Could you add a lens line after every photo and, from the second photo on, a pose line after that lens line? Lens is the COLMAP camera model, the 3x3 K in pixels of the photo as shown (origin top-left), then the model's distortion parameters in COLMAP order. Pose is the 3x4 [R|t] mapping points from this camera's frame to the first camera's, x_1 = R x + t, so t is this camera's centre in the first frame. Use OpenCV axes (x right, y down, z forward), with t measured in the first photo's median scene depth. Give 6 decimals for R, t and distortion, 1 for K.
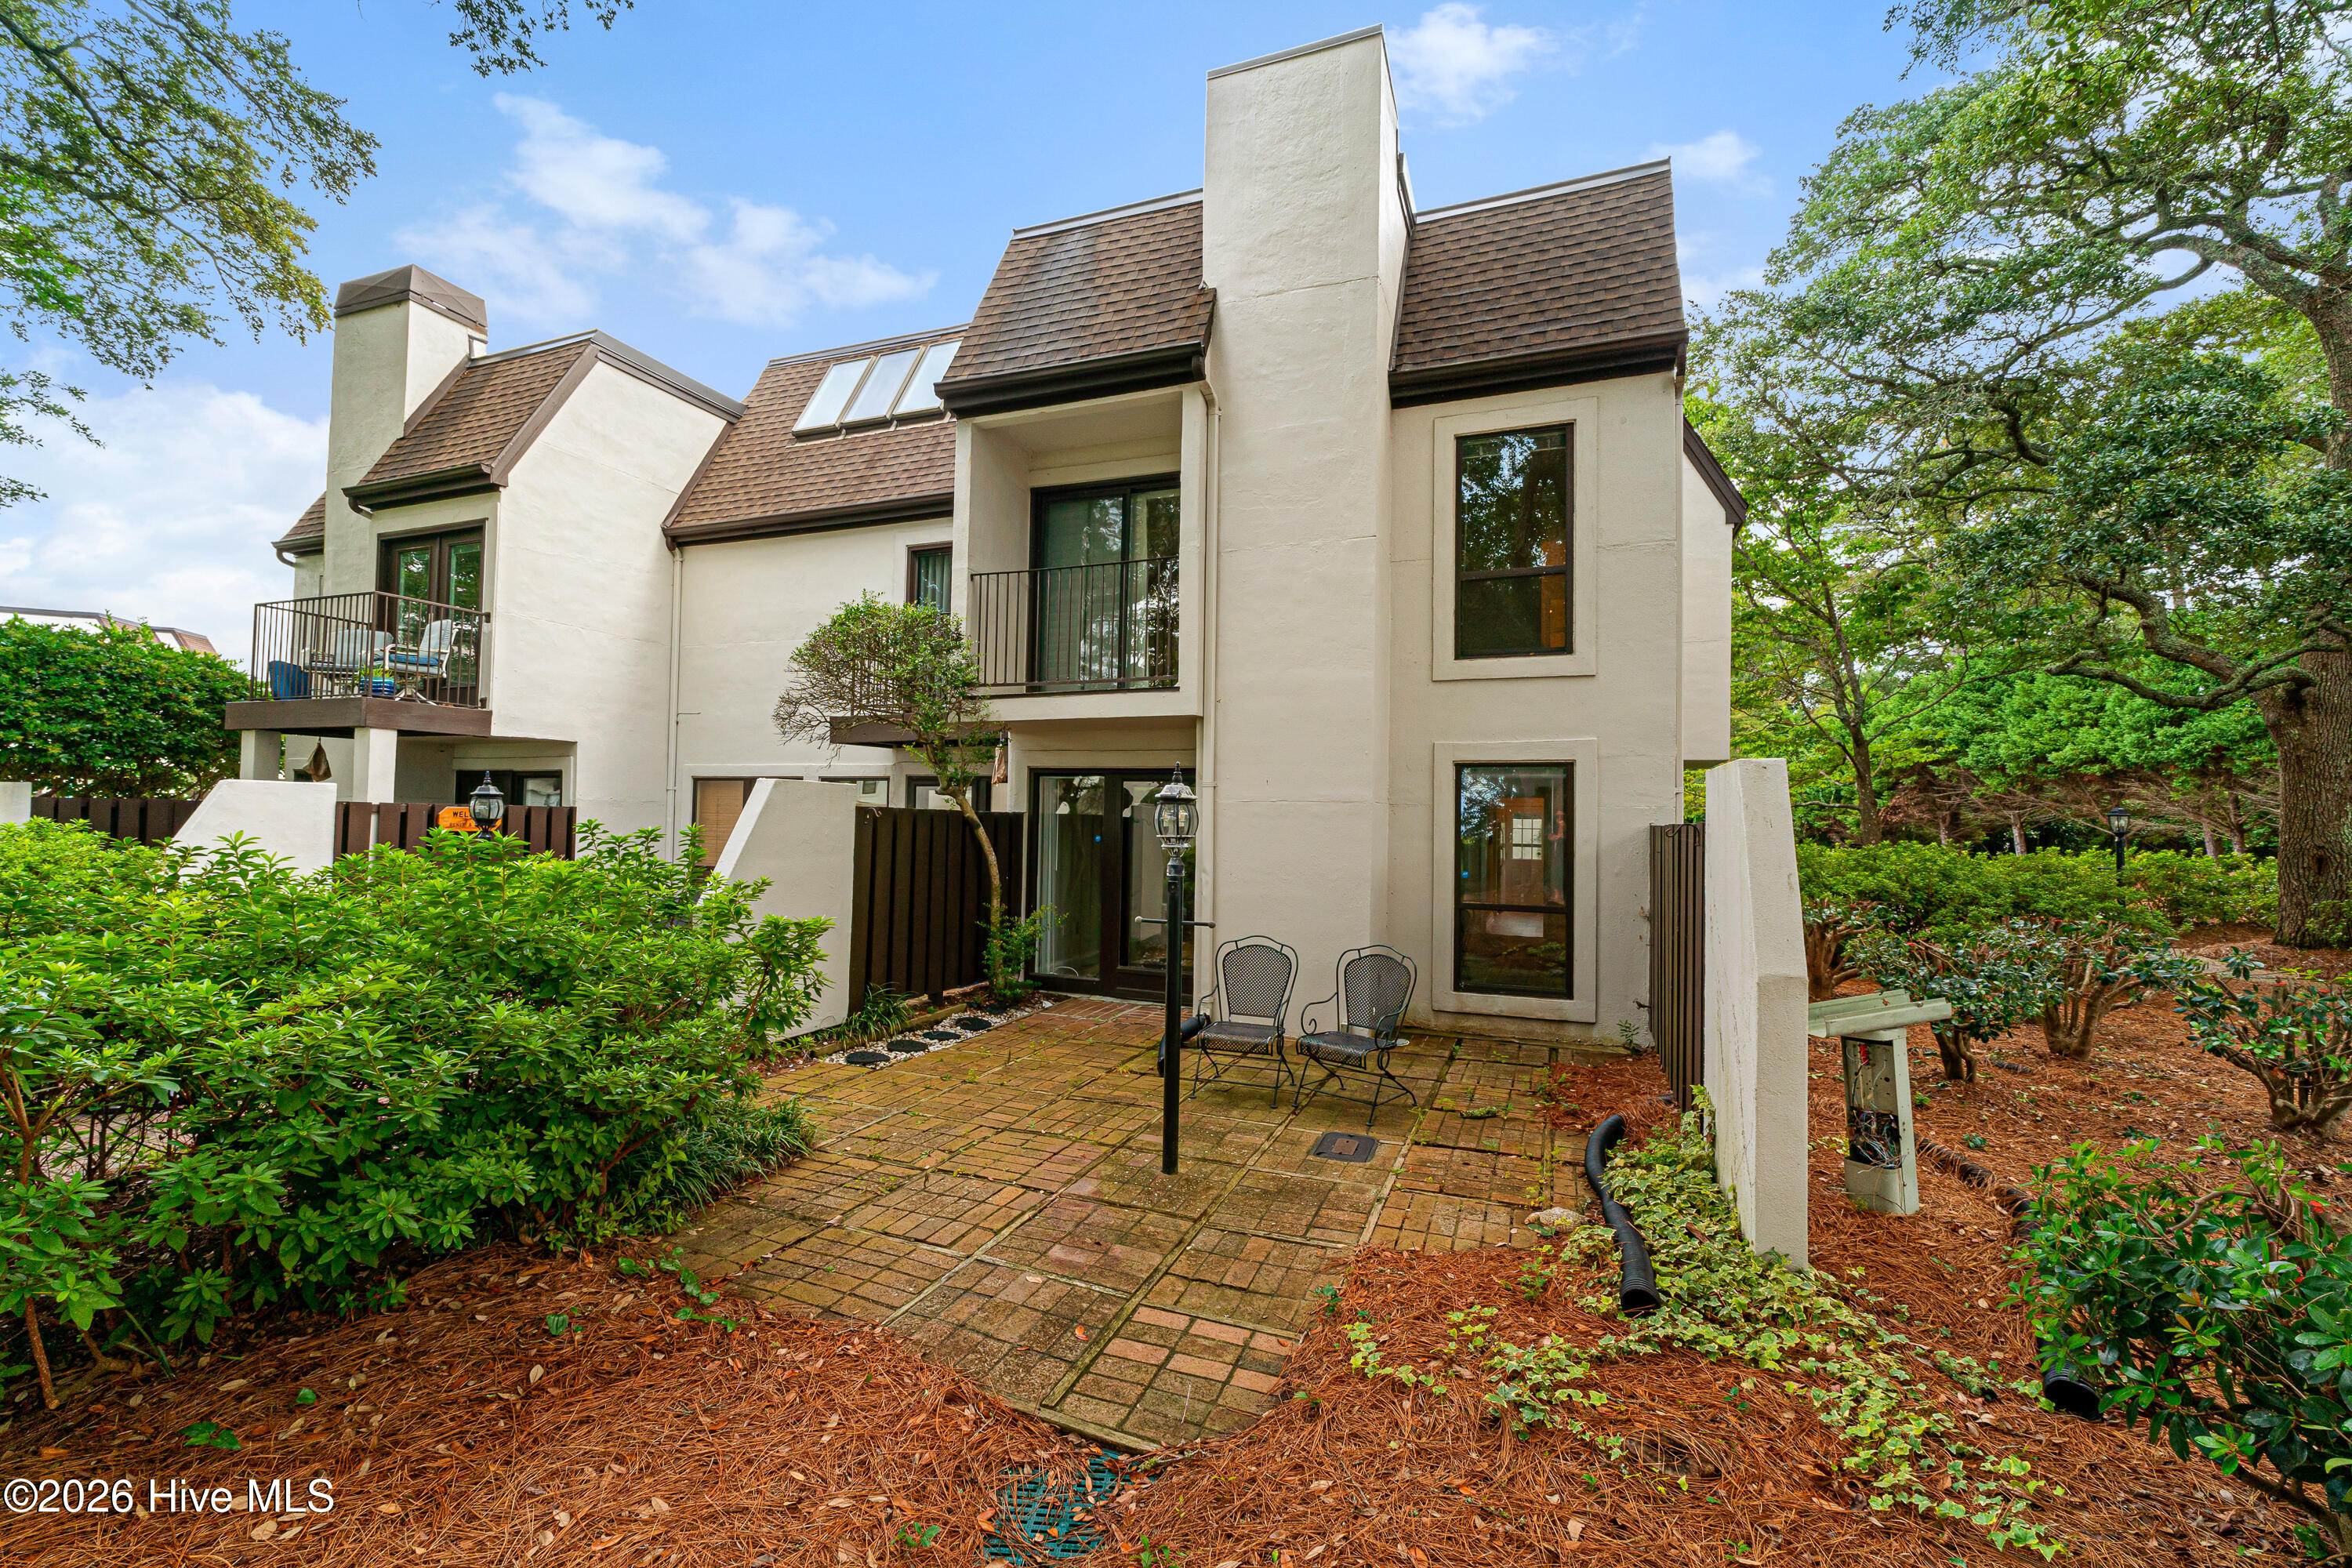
lens RADIAL K [[989.1, 0, 1169.6], [0, 989.1, 787.1], [0, 0, 1]] dist [0.001022, -0.000280]
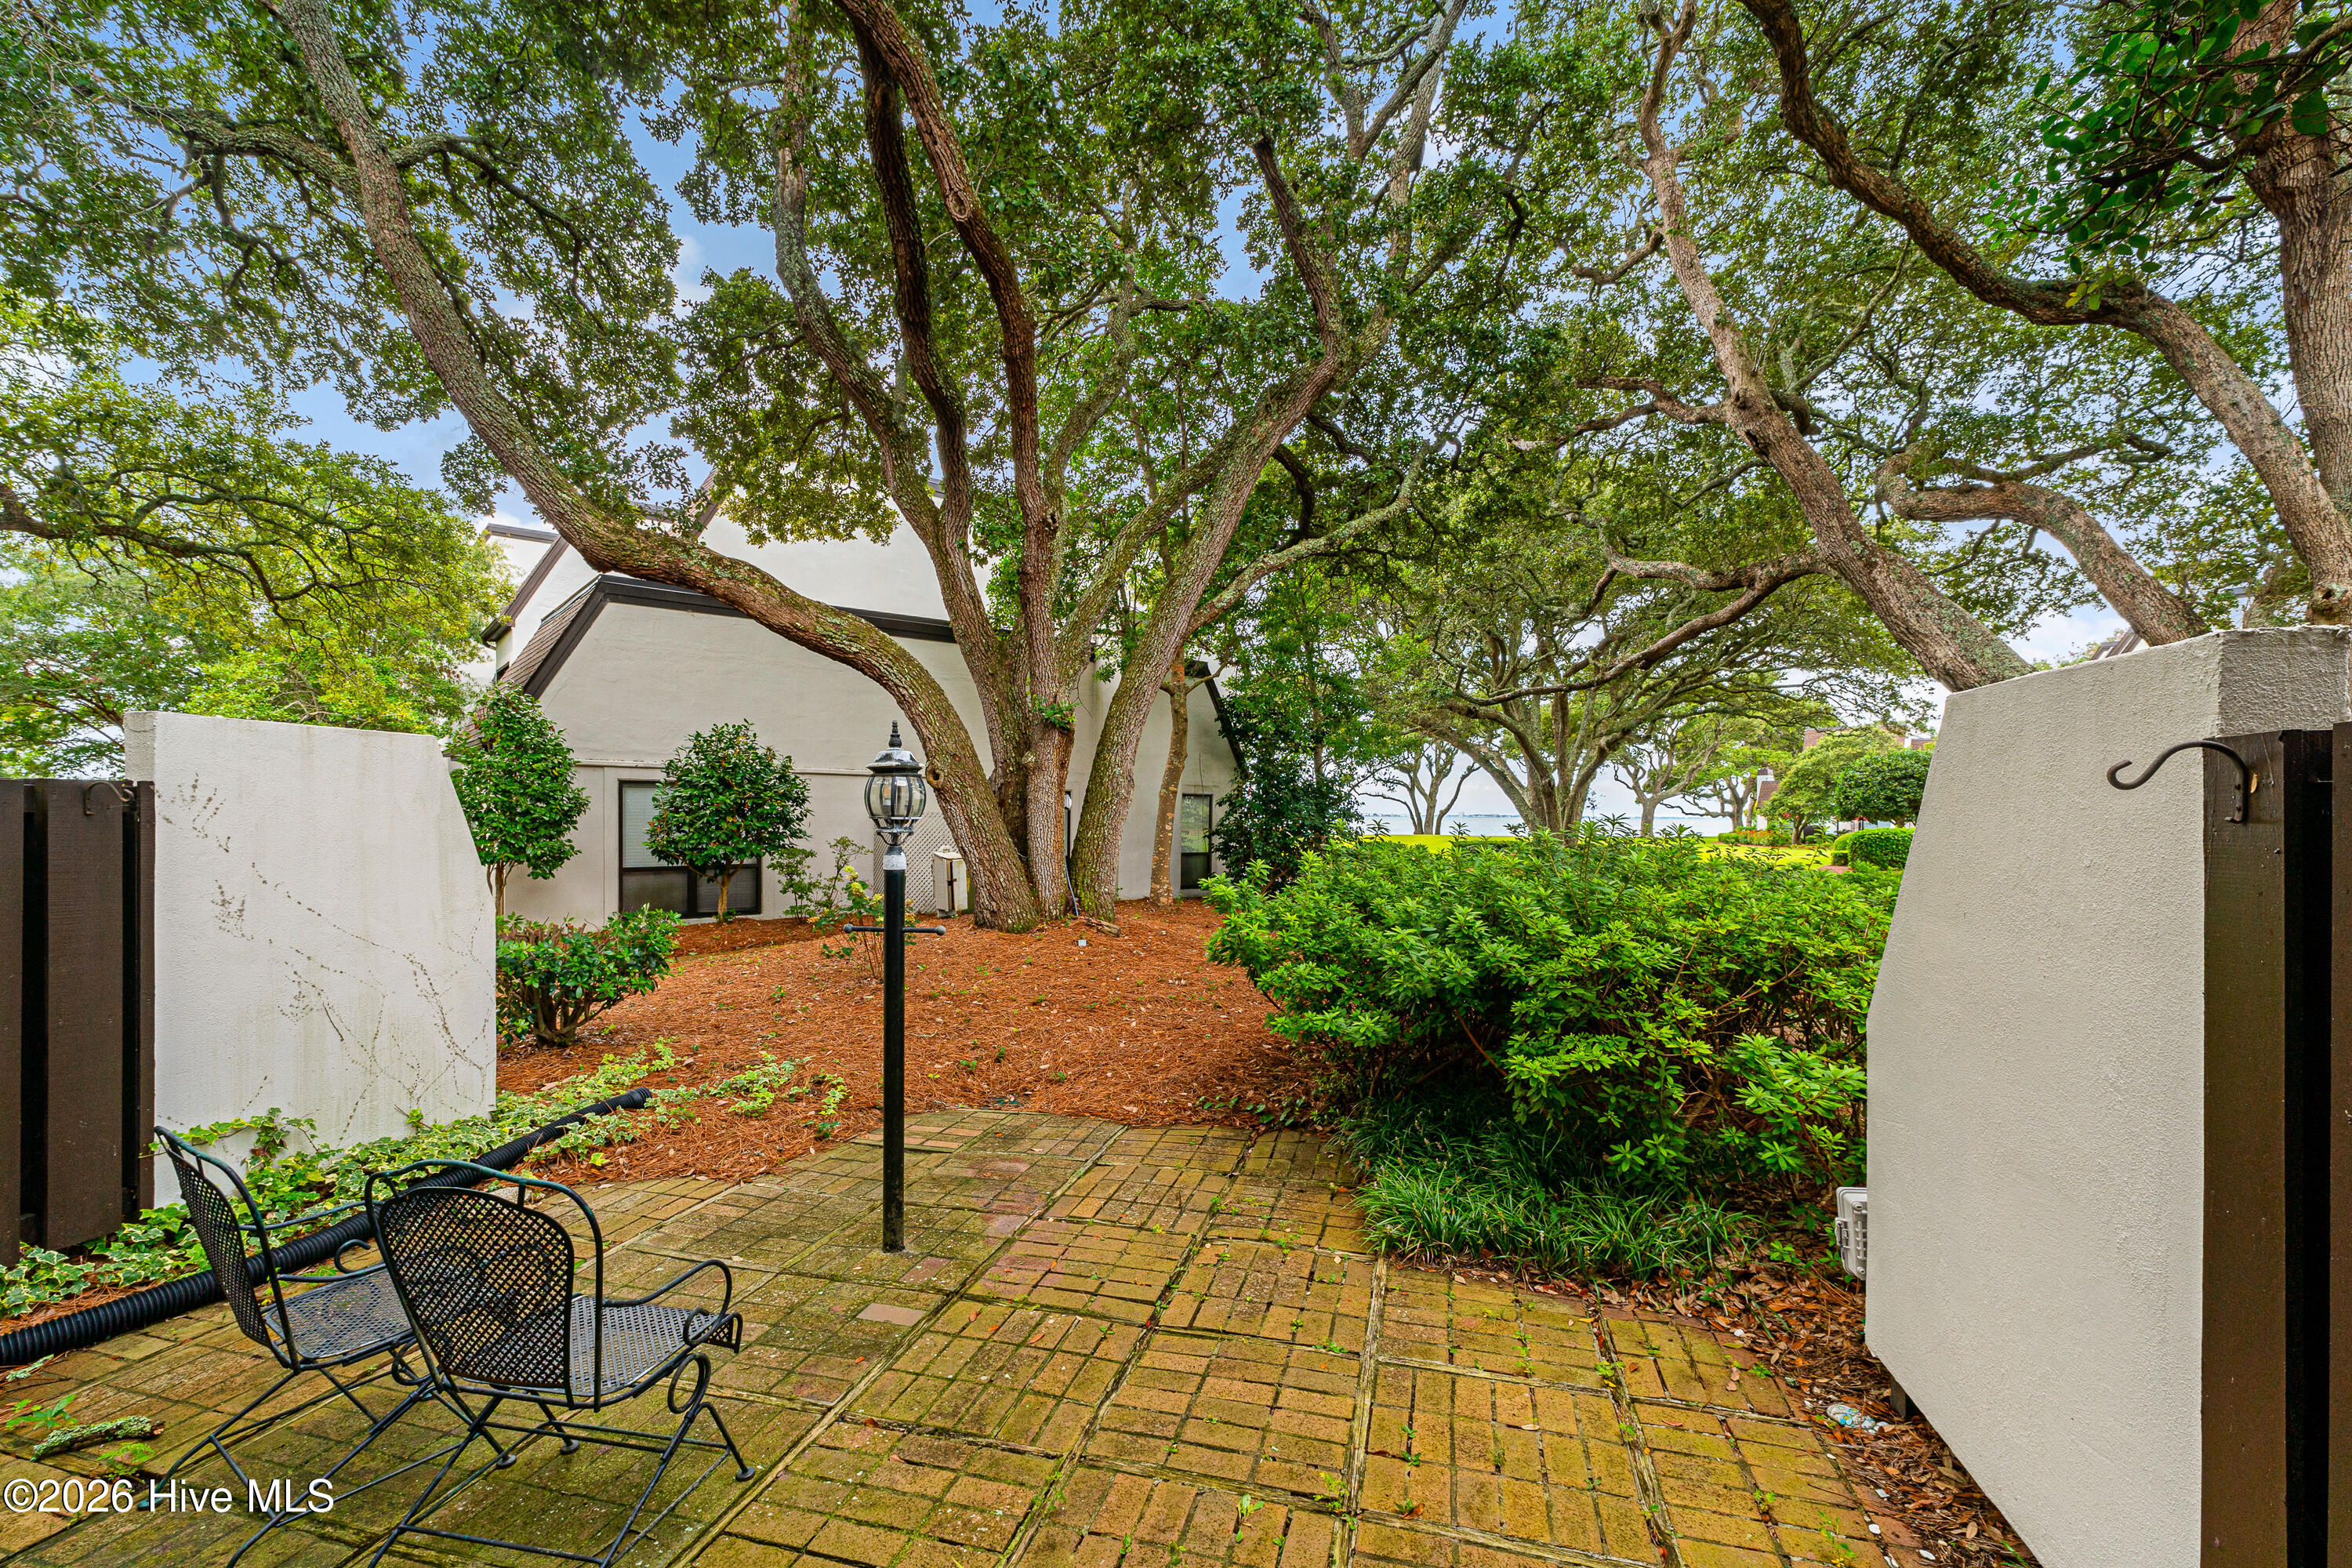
lens RADIAL K [[989.9, 0, 1181.3], [0, 989.9, 834.5], [0, 0, 1]] dist [0.003748, 0.000292]
pose [[-0.992309, -0.020116, -0.122139, -0.061289], [-0.018271, 0.999702, -0.016214, 0.035709], [0.122429, -0.013858, -0.992381, 0.903175]]
